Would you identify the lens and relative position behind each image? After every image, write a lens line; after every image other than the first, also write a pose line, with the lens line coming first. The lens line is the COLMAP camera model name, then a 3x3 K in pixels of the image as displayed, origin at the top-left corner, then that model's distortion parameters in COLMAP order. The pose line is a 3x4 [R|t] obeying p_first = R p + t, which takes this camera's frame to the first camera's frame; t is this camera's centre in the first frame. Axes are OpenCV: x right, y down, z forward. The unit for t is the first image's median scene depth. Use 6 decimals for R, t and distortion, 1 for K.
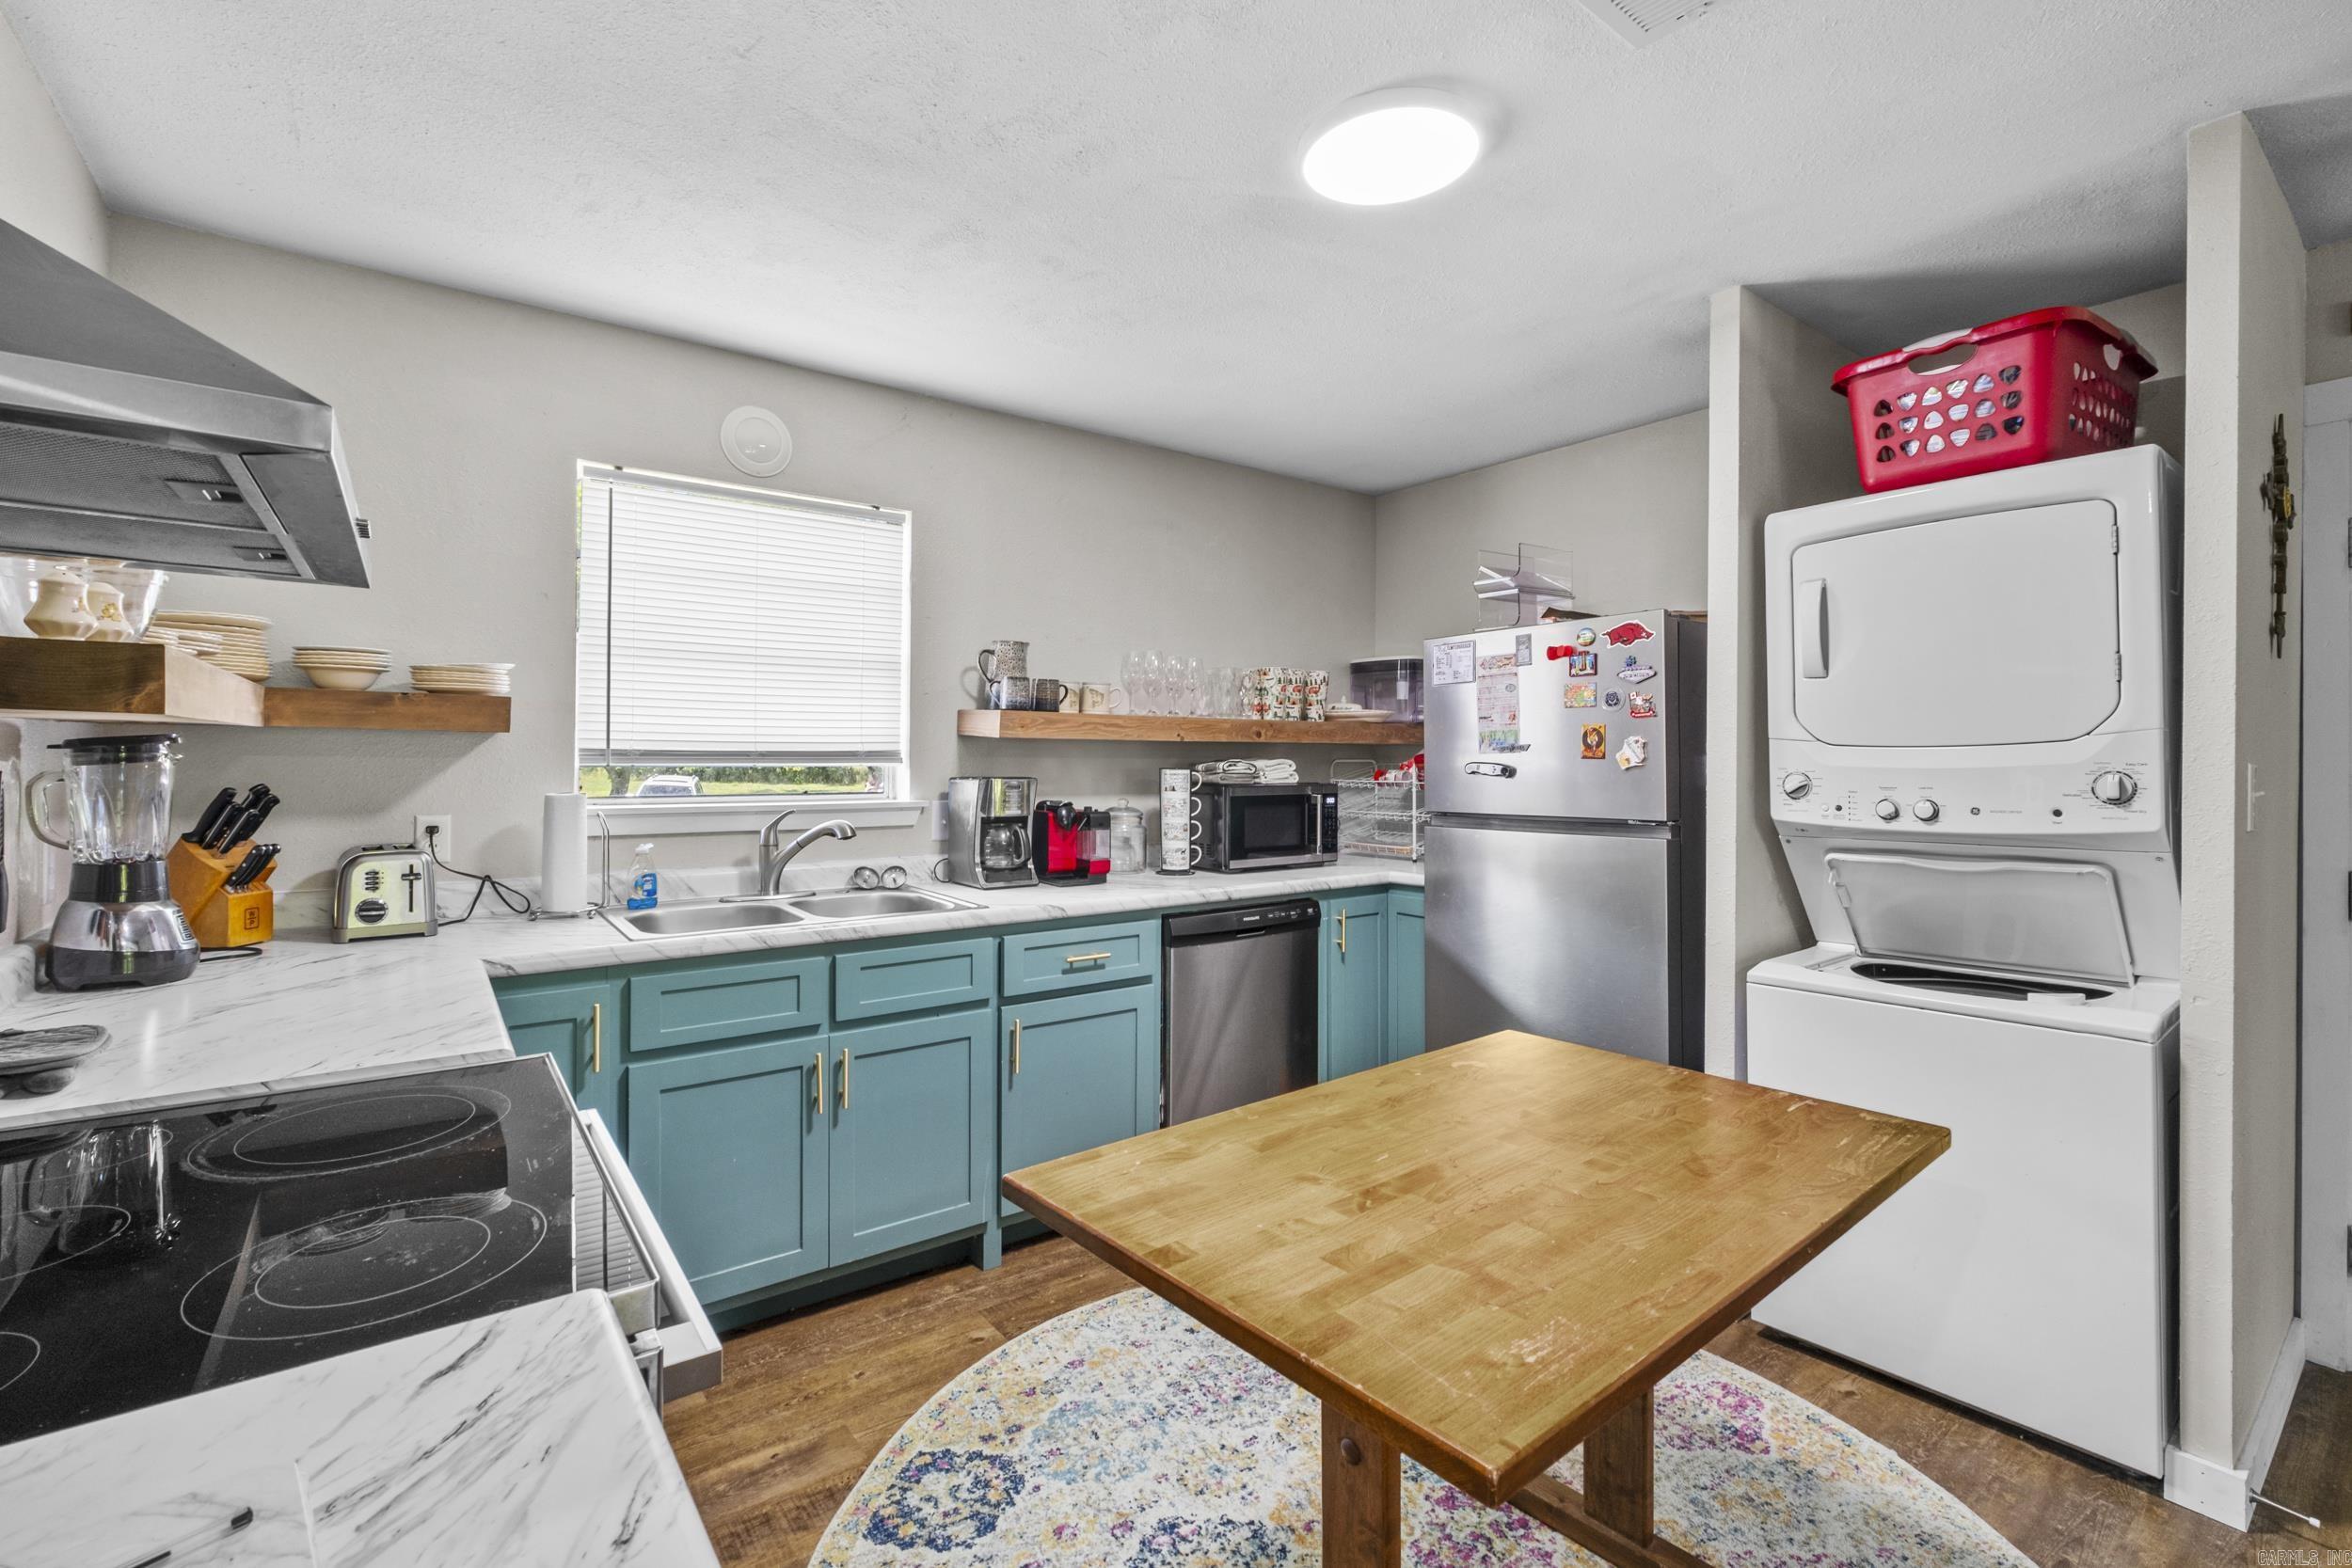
lens RADIAL K [[1028.0, 0, 1159.3], [0, 1028.0, 758.8], [0, 0, 1]] dist [-0.003636, -0.000305]
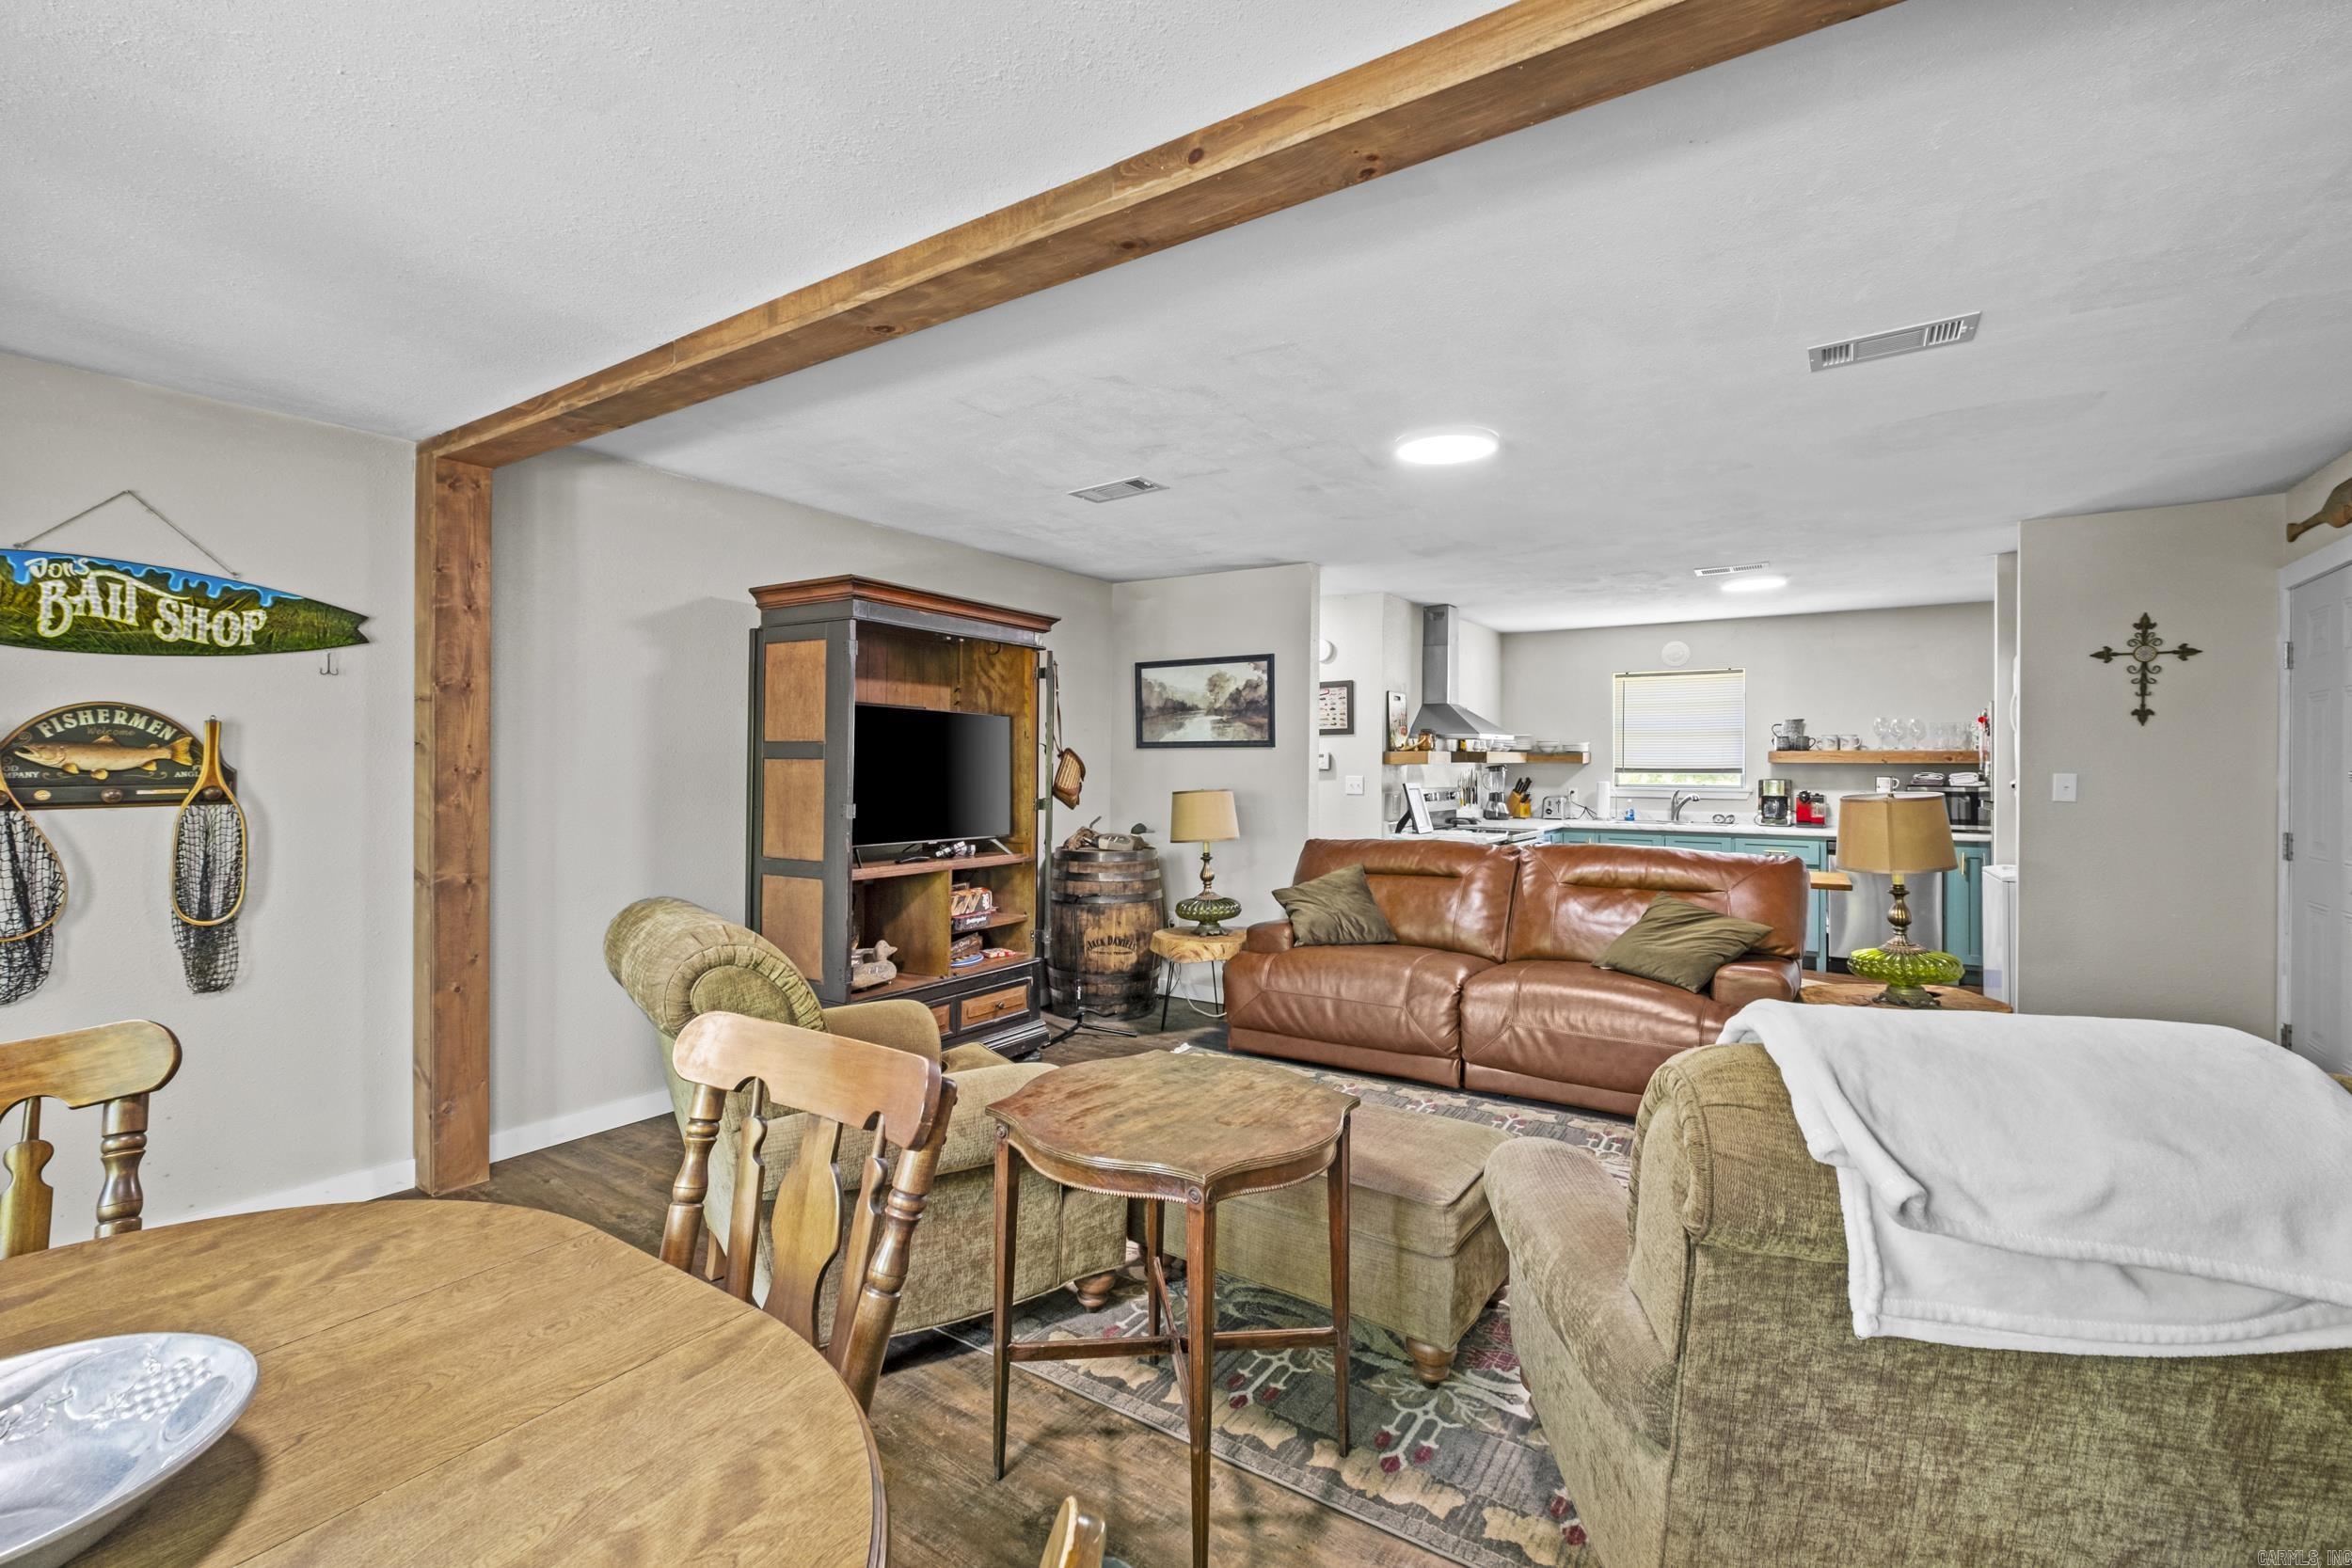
lens RADIAL K [[1028.0, 0, 1159.3], [0, 1028.0, 758.8], [0, 0, 1]] dist [-0.003636, -0.000305]
pose [[0.328803, -0.008262, -0.944362, 1.608610], [-0.003163, 0.999946, -0.009849, -0.001070], [0.944393, 0.006225, 0.328760, -1.100271]]
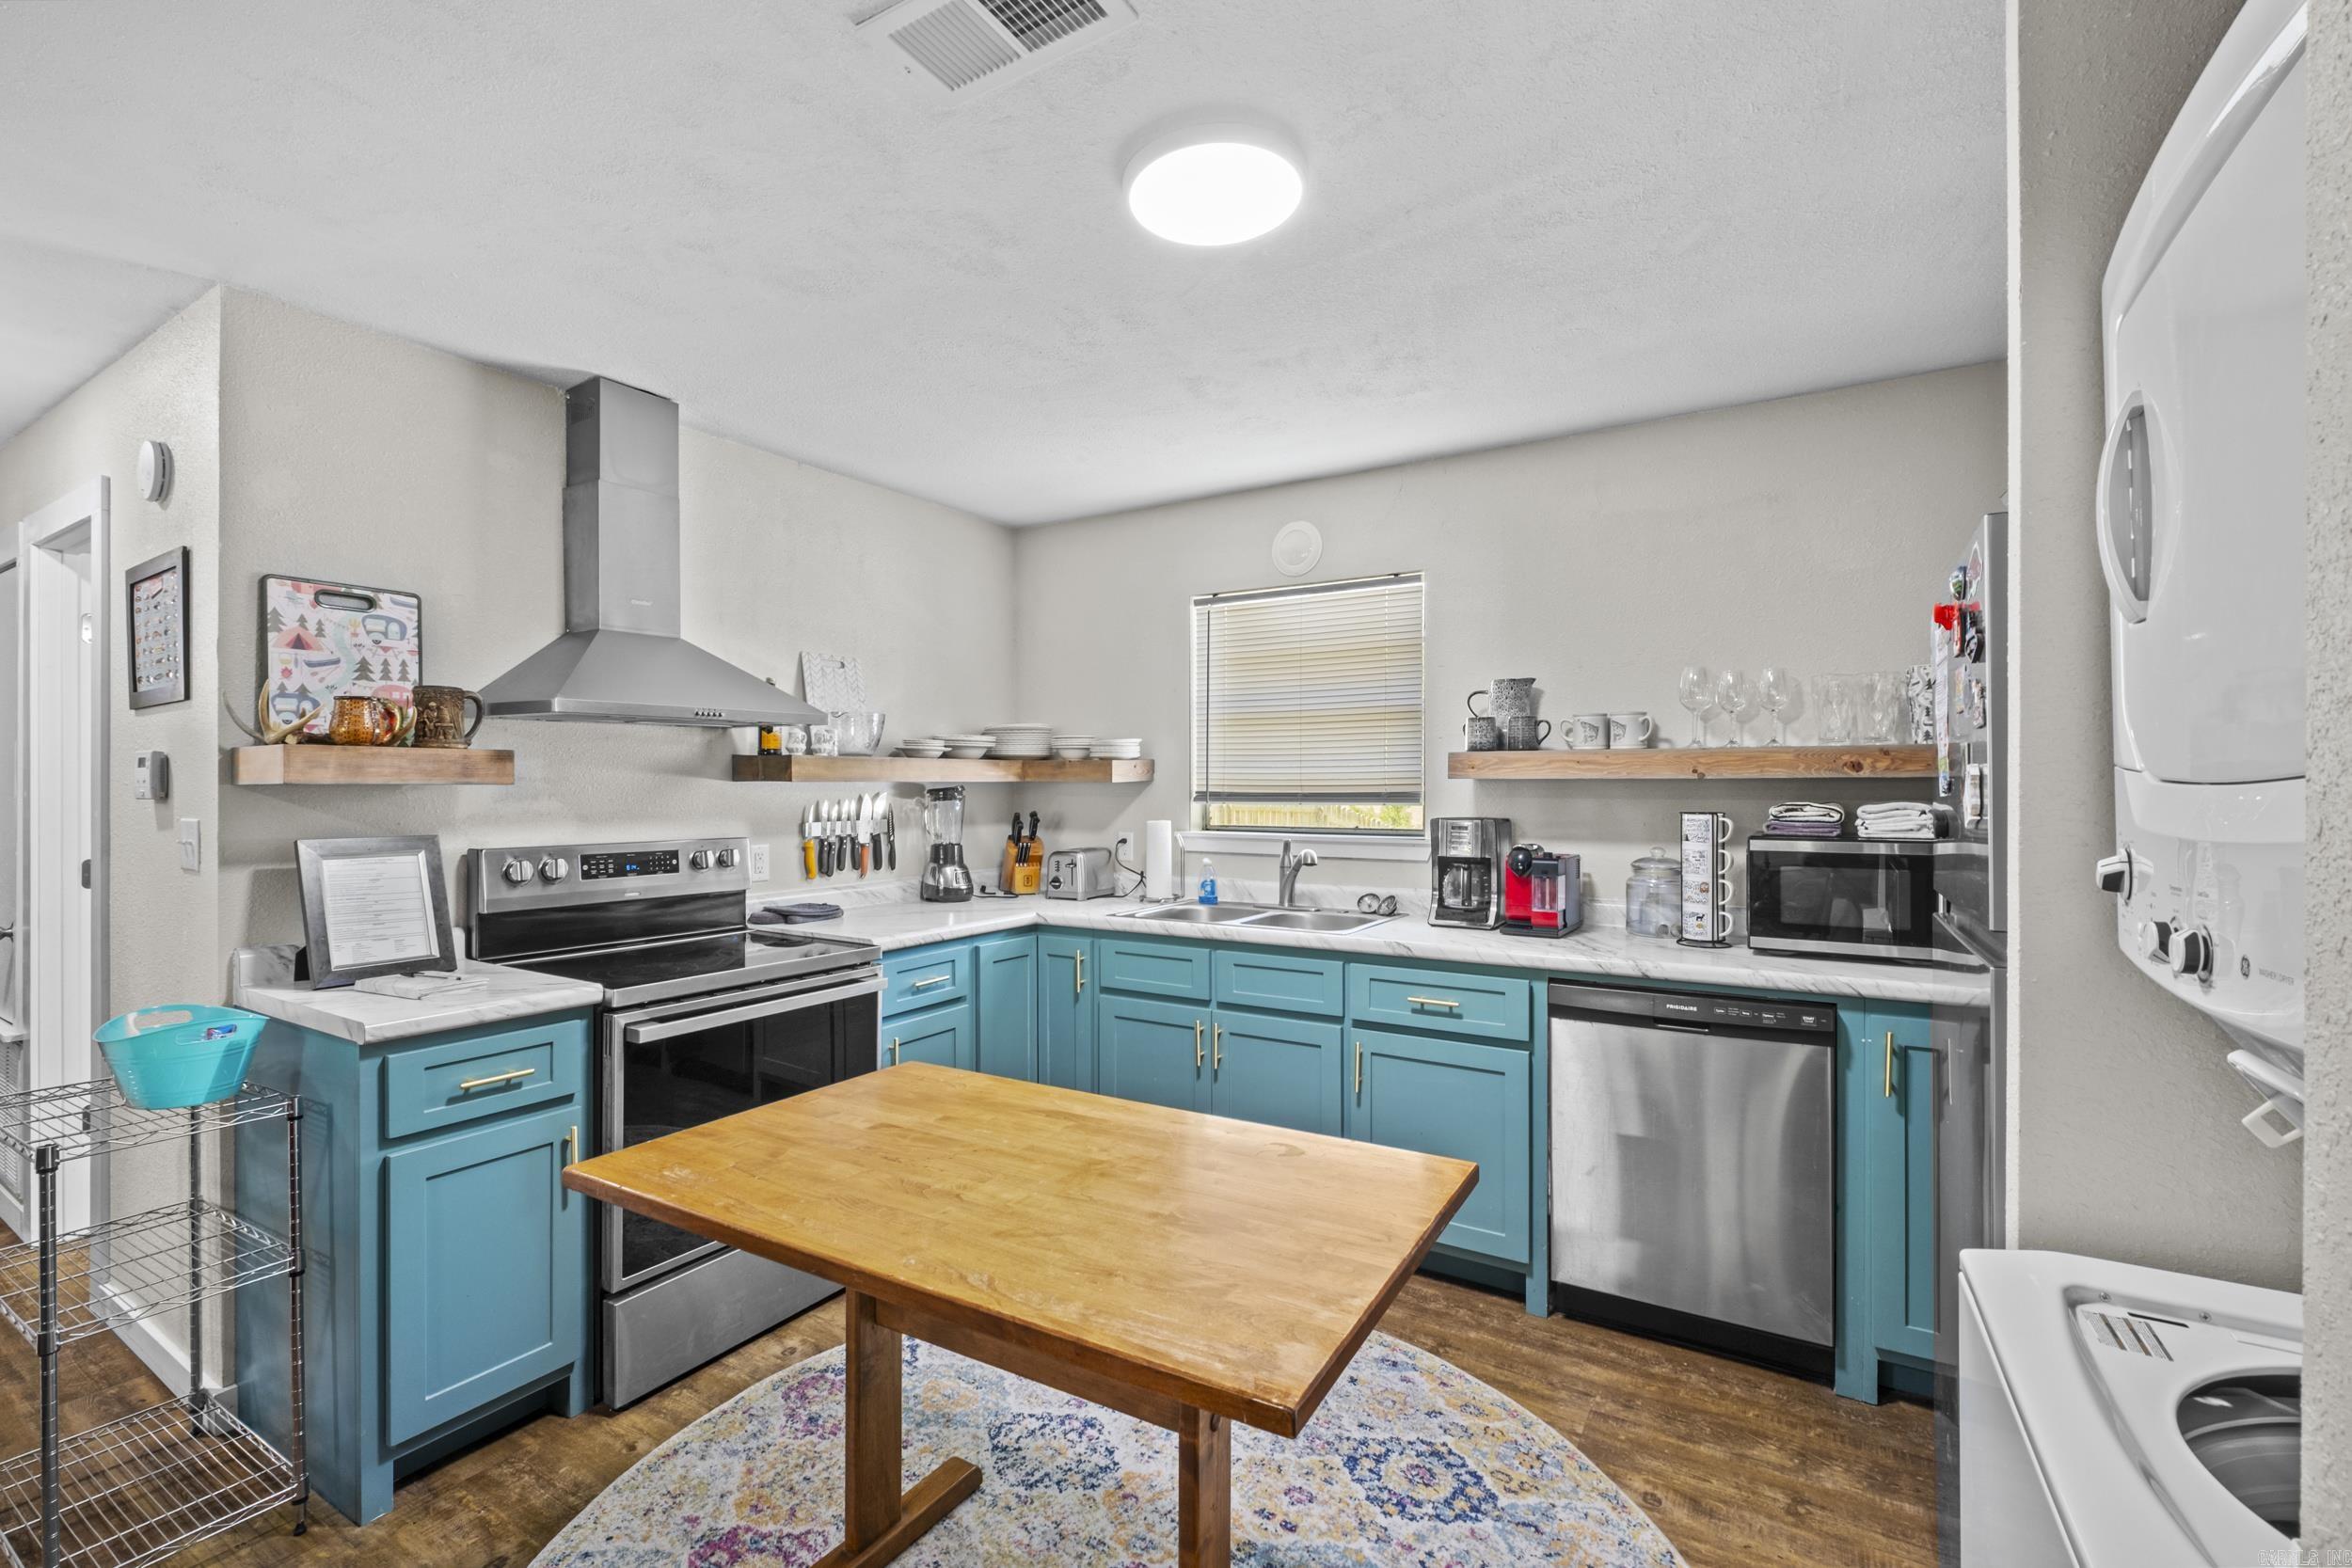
lens RADIAL K [[1035.2, 0, 1156.2], [0, 1035.2, 785.1], [0, 0, 1]] dist [0.000083, -0.000043]
pose [[0.360240, -0.006645, -0.932836, 0.689290], [0.000620, 0.999976, -0.006884, -0.007297], [0.932859, 0.001901, 0.360236, 0.355524]]
